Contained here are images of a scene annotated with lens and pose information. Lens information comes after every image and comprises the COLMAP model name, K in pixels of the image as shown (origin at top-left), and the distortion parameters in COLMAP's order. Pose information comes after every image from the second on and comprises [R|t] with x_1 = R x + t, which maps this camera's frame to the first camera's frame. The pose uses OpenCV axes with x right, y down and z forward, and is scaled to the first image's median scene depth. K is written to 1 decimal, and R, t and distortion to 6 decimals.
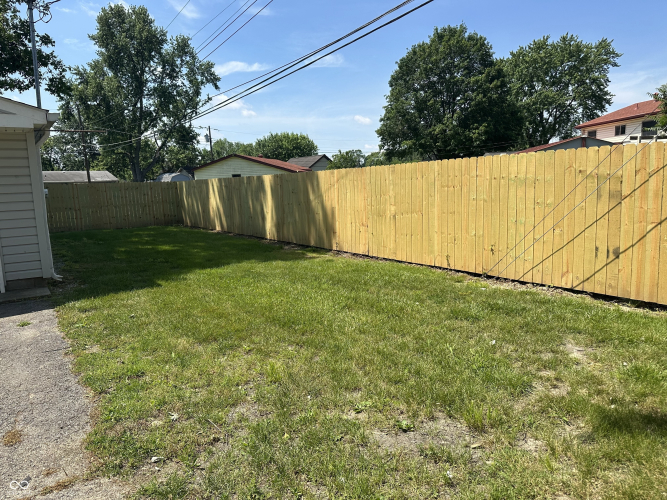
lens RADIAL K [[489.3, 0, 333.5], [0, 489.3, 250.0], [0, 0, 1]] dist [-0.000186, 0.004994]
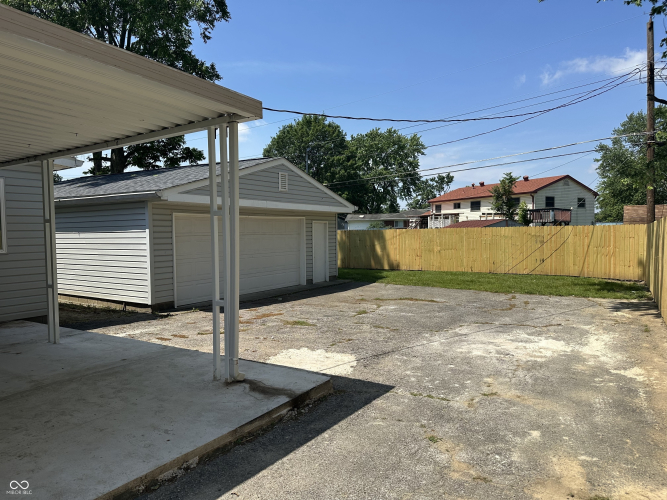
lens RADIAL K [[489.3, 0, 333.5], [0, 489.3, 250.0], [0, 0, 1]] dist [-0.000186, 0.004994]
pose [[0.924311, 0.006125, 0.381592, -0.196052], [0.035712, 0.994096, -0.102460, 0.022594], [-0.379967, 0.108332, 0.918635, -0.144175]]
